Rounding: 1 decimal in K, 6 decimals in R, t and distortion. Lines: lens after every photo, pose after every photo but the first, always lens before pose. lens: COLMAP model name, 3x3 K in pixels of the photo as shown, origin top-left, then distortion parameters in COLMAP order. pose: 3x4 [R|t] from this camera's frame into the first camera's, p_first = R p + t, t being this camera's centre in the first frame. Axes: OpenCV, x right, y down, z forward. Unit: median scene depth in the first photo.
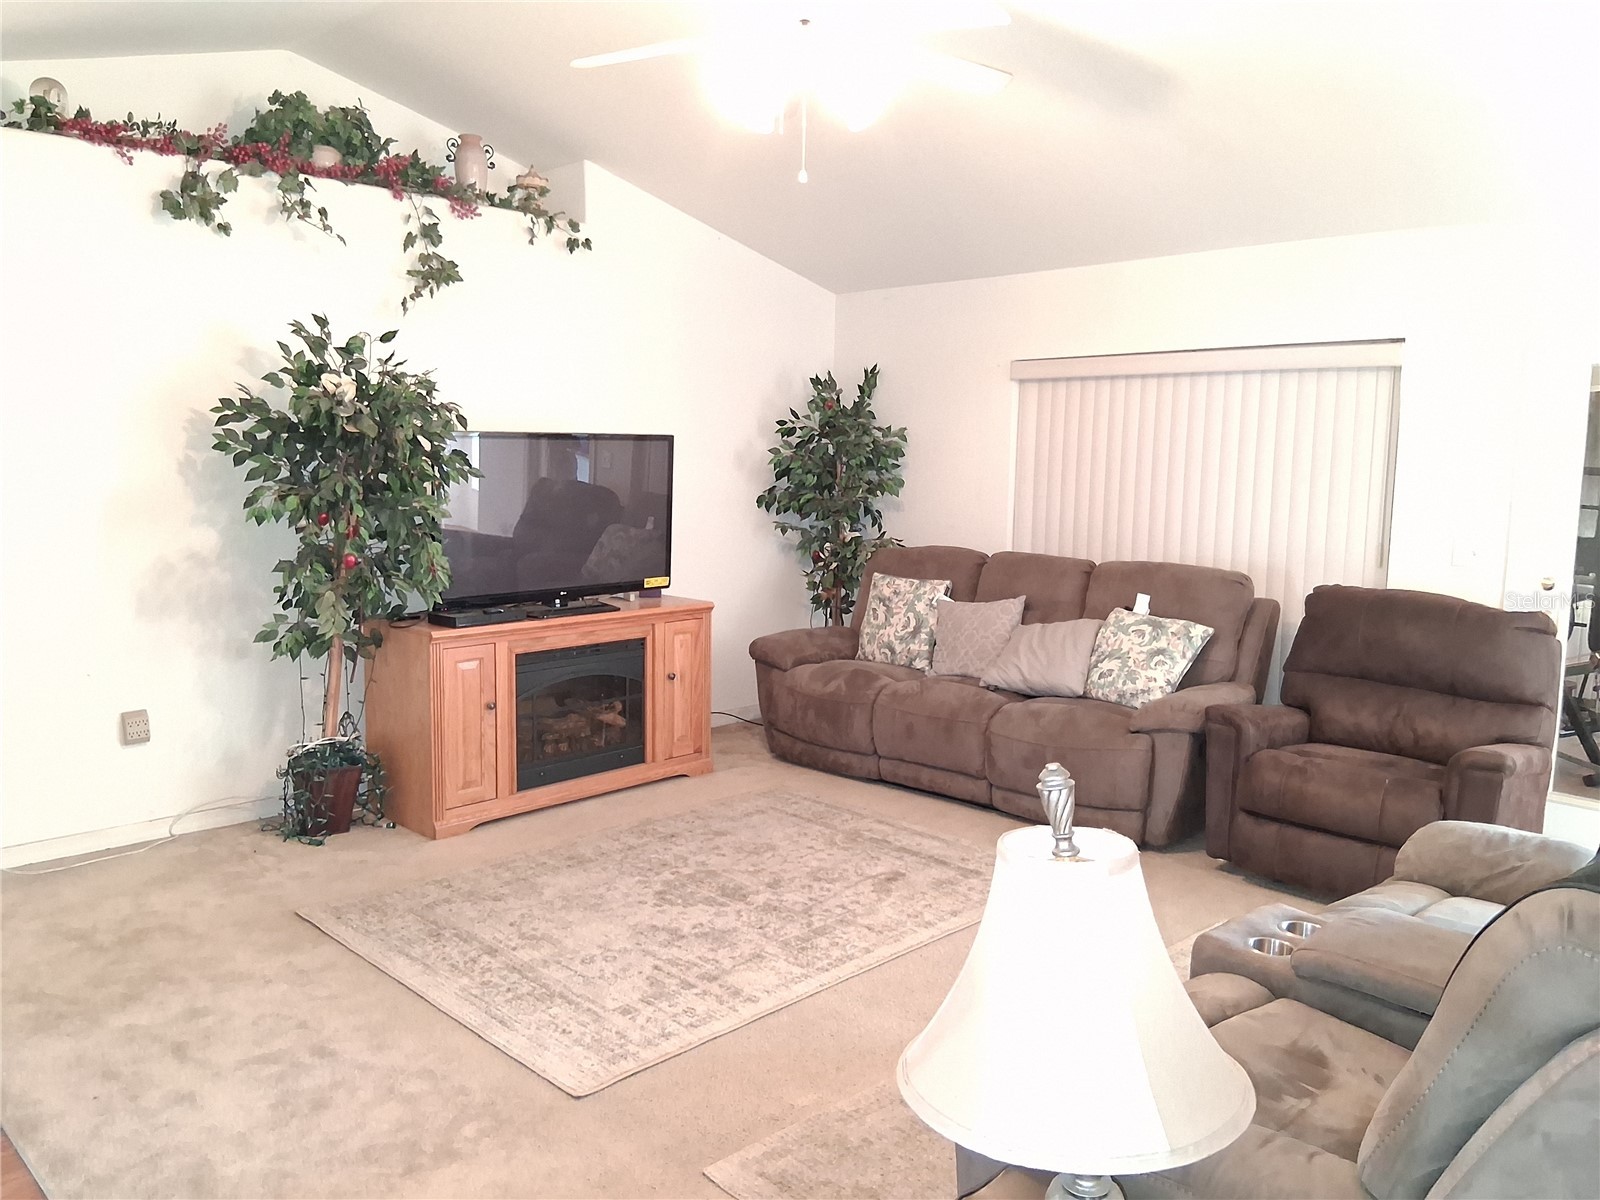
lens RADIAL K [[1199.8, 0, 800.0], [0, 1199.8, 600.0], [0, 0, 1]] dist [0.120574, -0.214995]
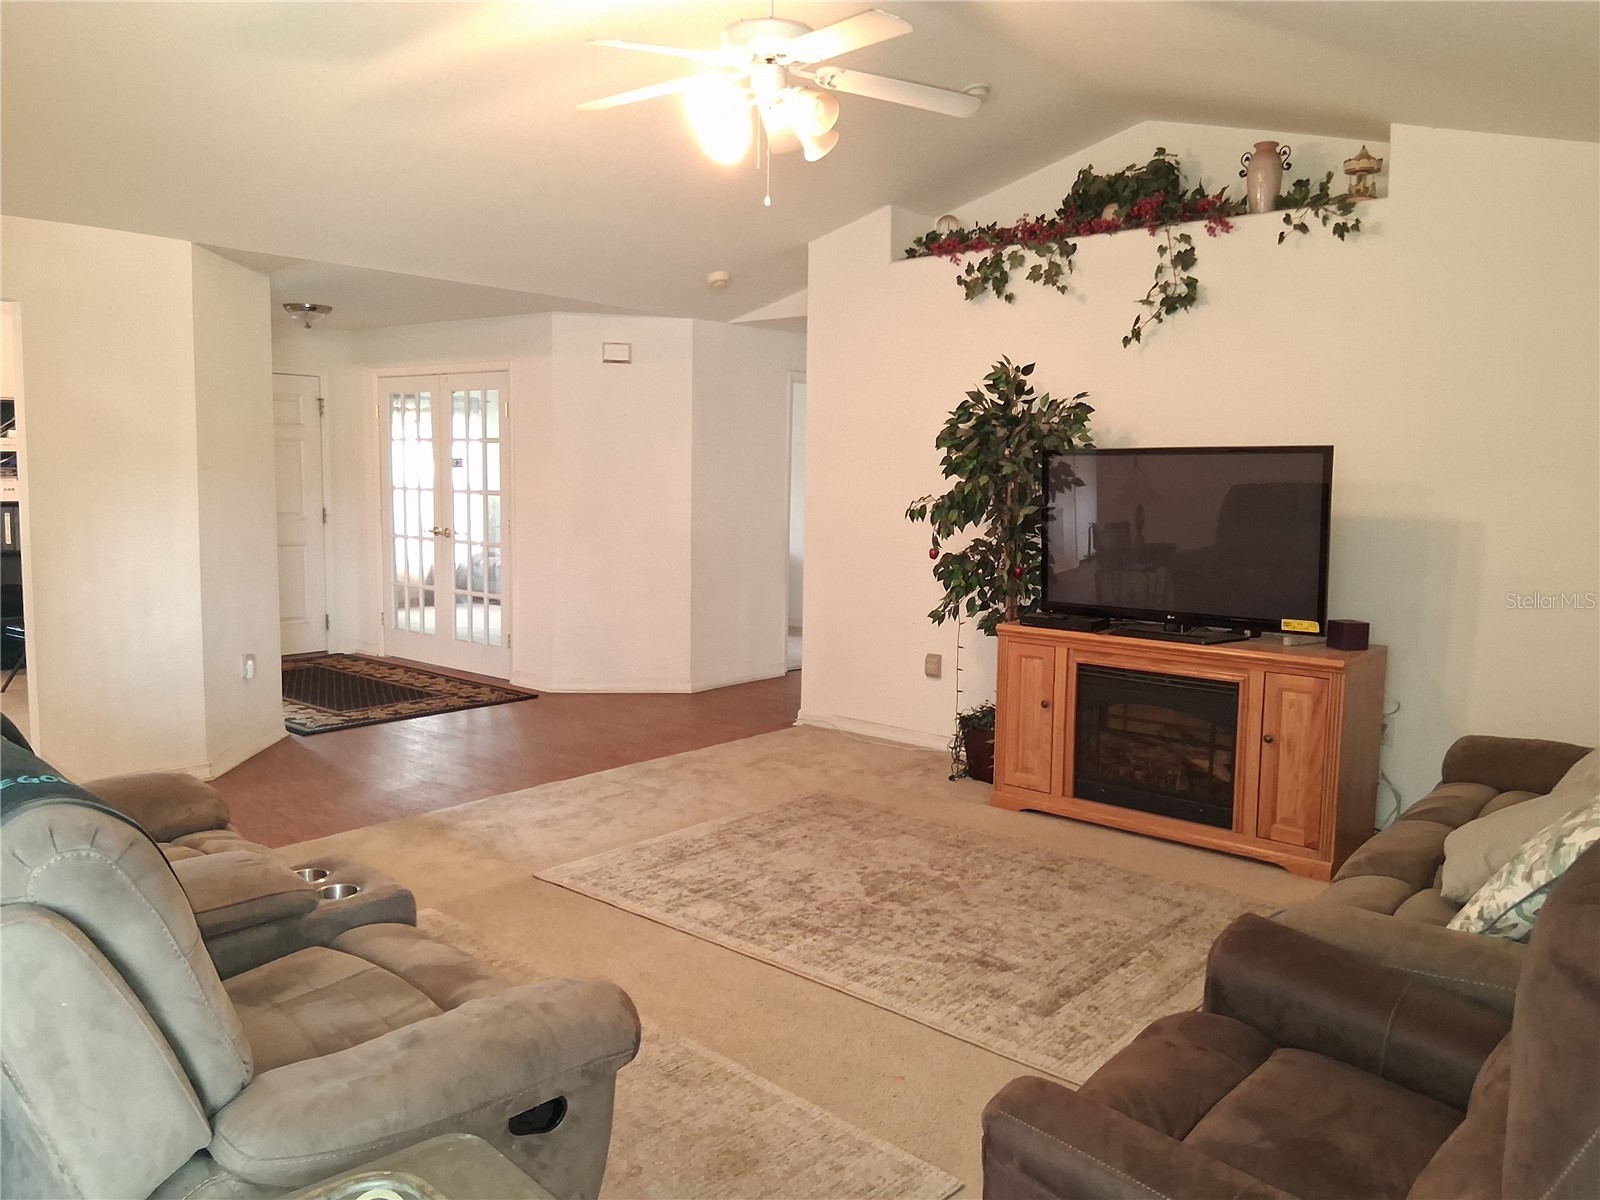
lens RADIAL K [[1199.8, 0, 800.0], [0, 1199.8, 600.0], [0, 0, 1]] dist [0.120574, -0.214995]
pose [[0.077703, 0.096104, -0.992334, 0.817046], [-0.141434, 0.986339, 0.084449, -0.066014], [0.986893, 0.133788, 0.090234, 0.711232]]
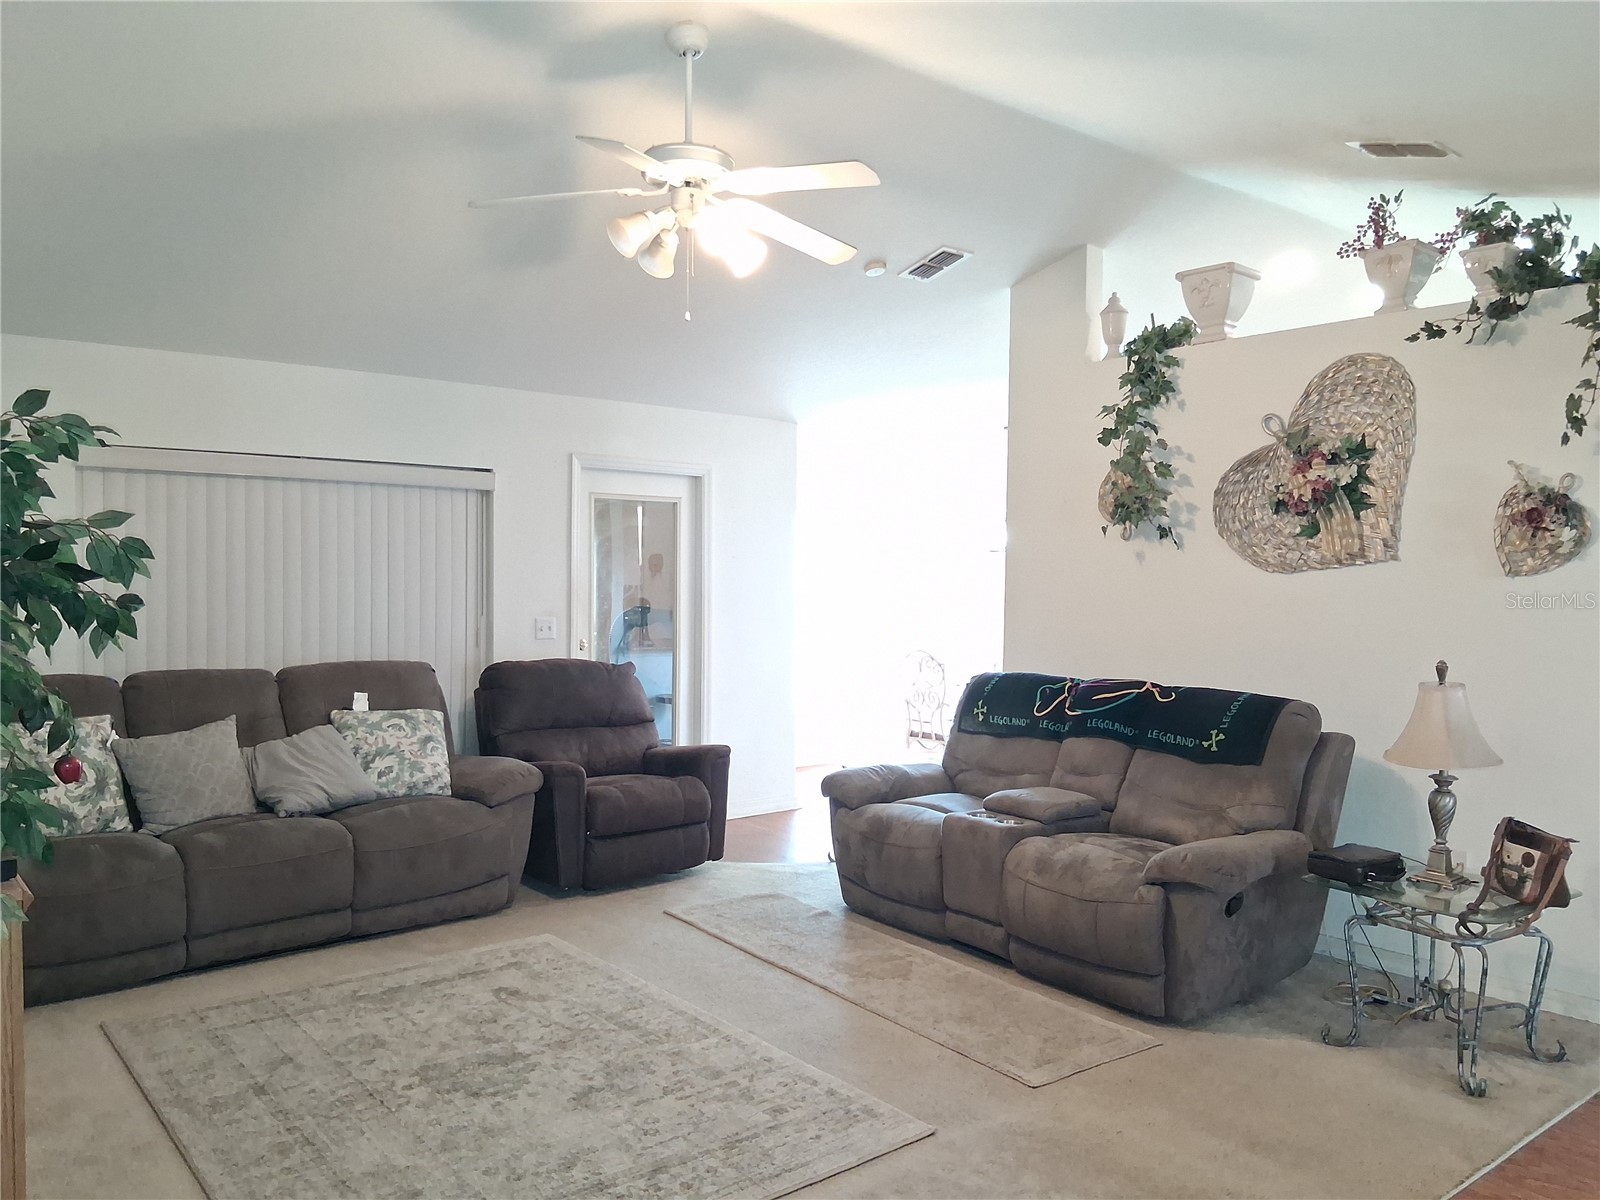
lens RADIAL K [[1199.8, 0, 800.0], [0, 1199.8, 600.0], [0, 0, 1]] dist [0.120574, -0.214995]
pose [[0.102662, -0.037992, 0.993991, -0.805820], [0.115050, 0.993018, 0.026072, -0.077005], [-0.988041, 0.111682, 0.106316, 0.588729]]
